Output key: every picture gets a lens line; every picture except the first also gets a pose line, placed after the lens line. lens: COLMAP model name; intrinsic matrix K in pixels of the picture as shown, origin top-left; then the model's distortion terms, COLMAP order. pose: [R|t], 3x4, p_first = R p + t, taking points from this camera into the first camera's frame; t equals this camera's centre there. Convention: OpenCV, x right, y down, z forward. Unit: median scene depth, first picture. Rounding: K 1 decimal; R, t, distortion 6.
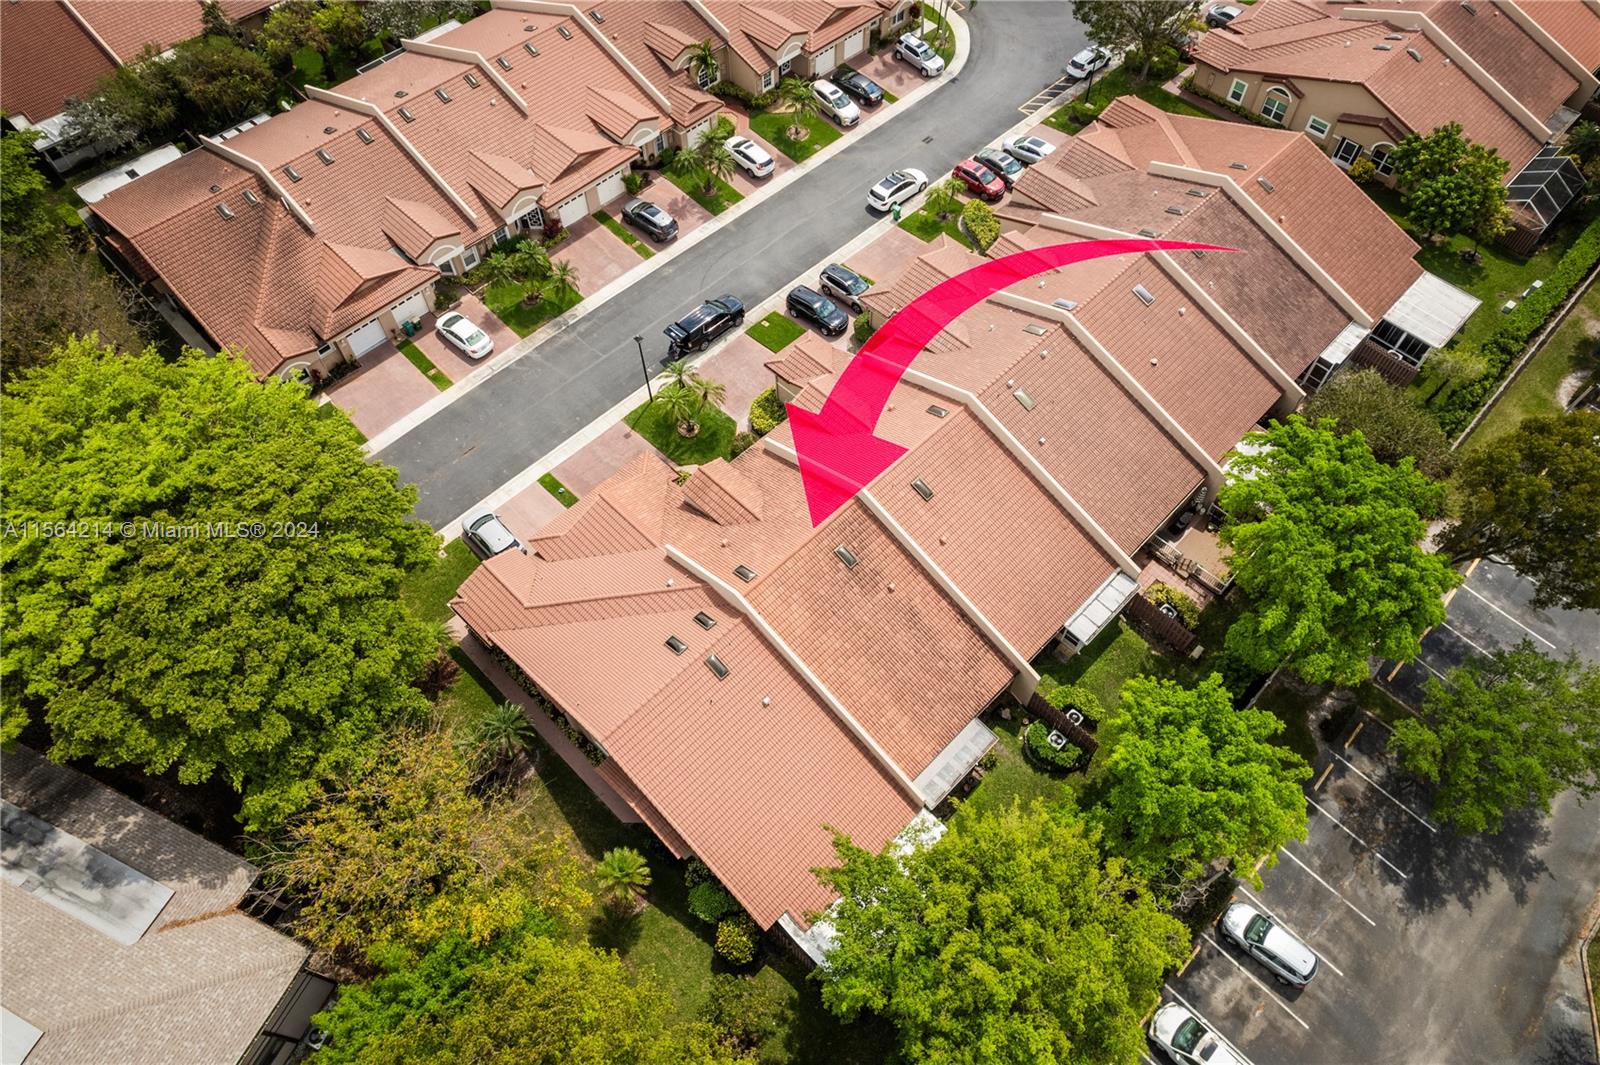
lens RADIAL K [[1028.5, 0, 807.3], [0, 1028.5, 542.6], [0, 0, 1]] dist [-0.057717, 0.053063]
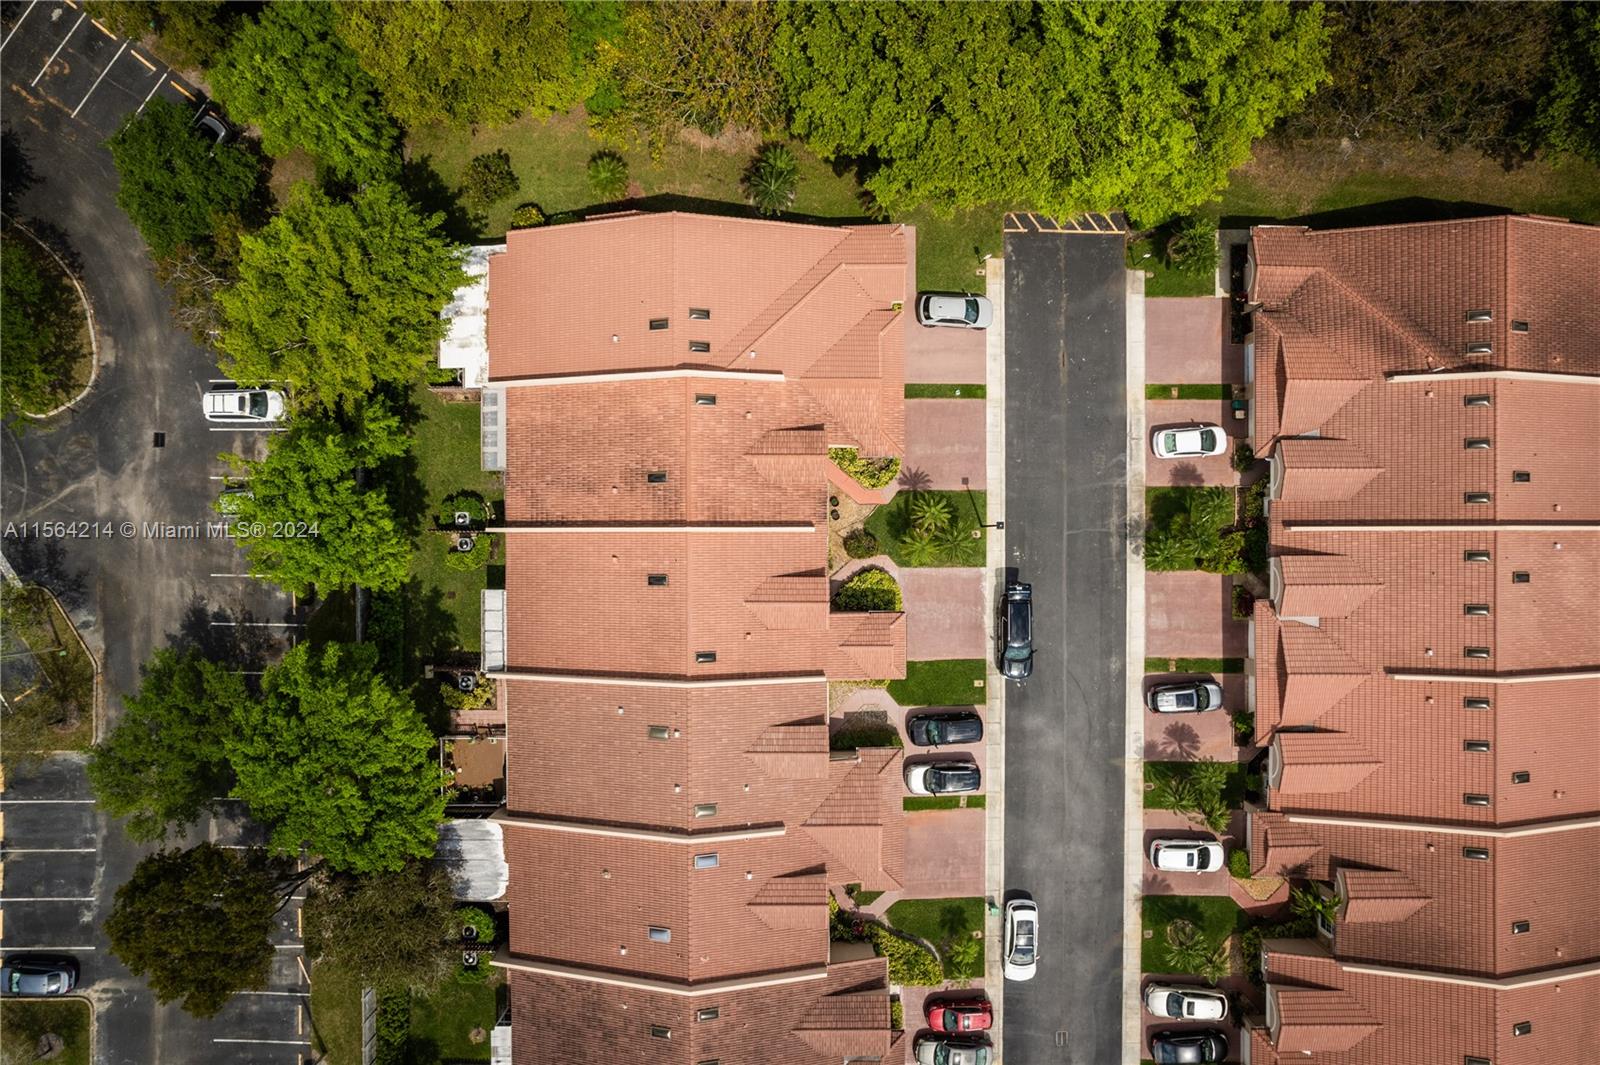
lens RADIAL K [[1028.5, 0, 807.3], [0, 1028.5, 542.6], [0, 0, 1]] dist [-0.057717, 0.053063]
pose [[-0.708845, 0.705338, 0.006115, -0.027751], [-0.593922, -0.601507, 0.534272, -0.565783], [0.380520, 0.375084, 0.845291, 0.107427]]
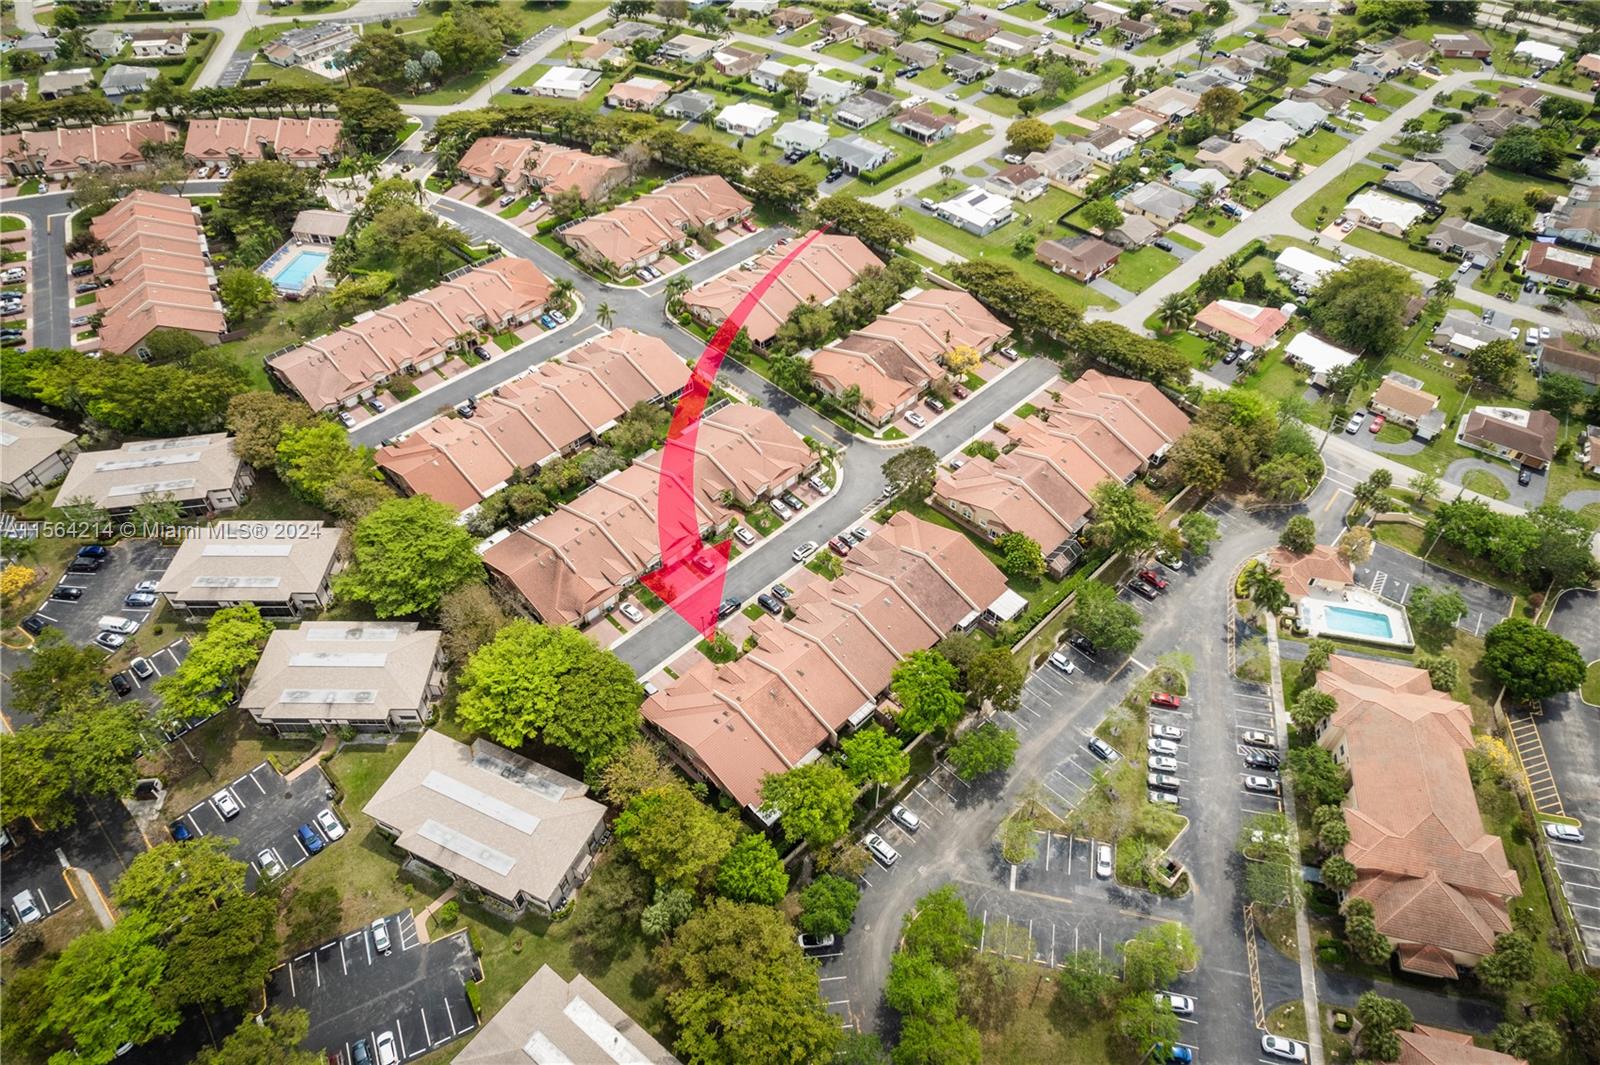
lens RADIAL K [[1028.5, 0, 807.3], [0, 1028.5, 542.6], [0, 0, 1]] dist [-0.057717, 0.053063]
pose [[0.999980, 0.005841, 0.002363, 0.099564], [-0.005255, 0.980035, -0.198756, 0.137174], [-0.003477, 0.198740, 0.980046, -1.588443]]
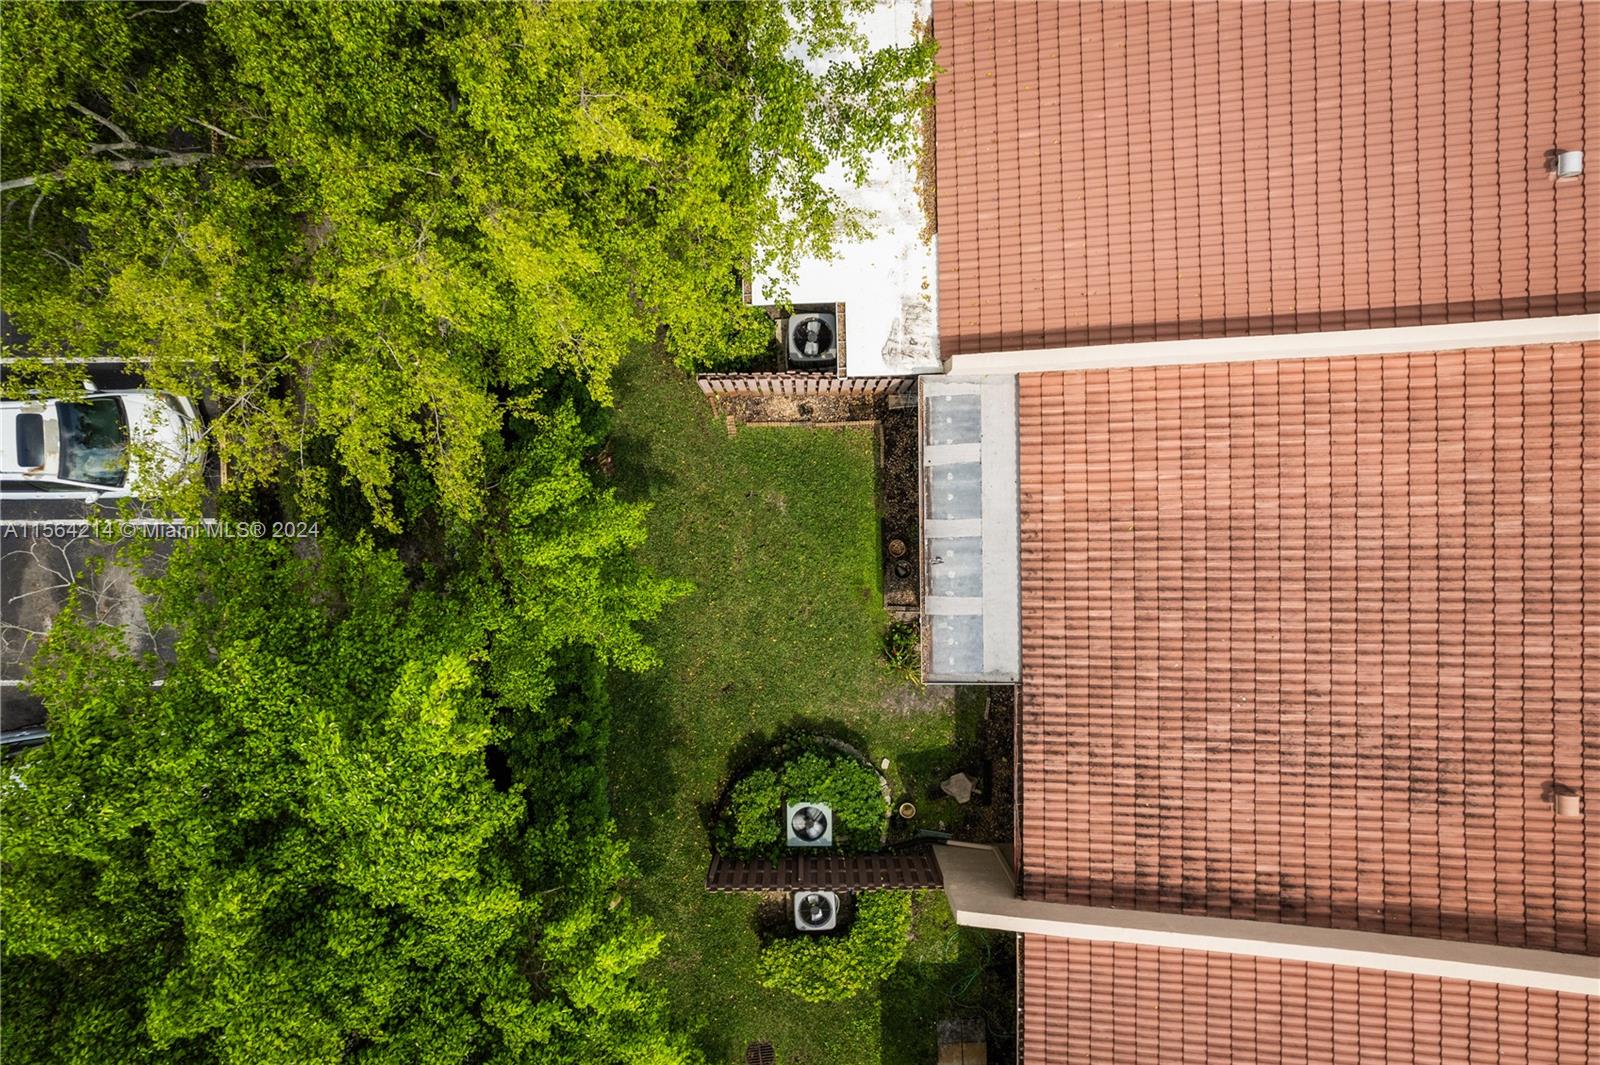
lens RADIAL K [[1028.5, 0, 807.3], [0, 1028.5, 542.6], [0, 0, 1]] dist [-0.057717, 0.053063]
pose [[-0.700258, 0.713802, 0.011158, 0.133436], [-0.604781, -0.601466, 0.521995, 0.051347], [0.379312, 0.358783, 0.852876, 0.517485]]
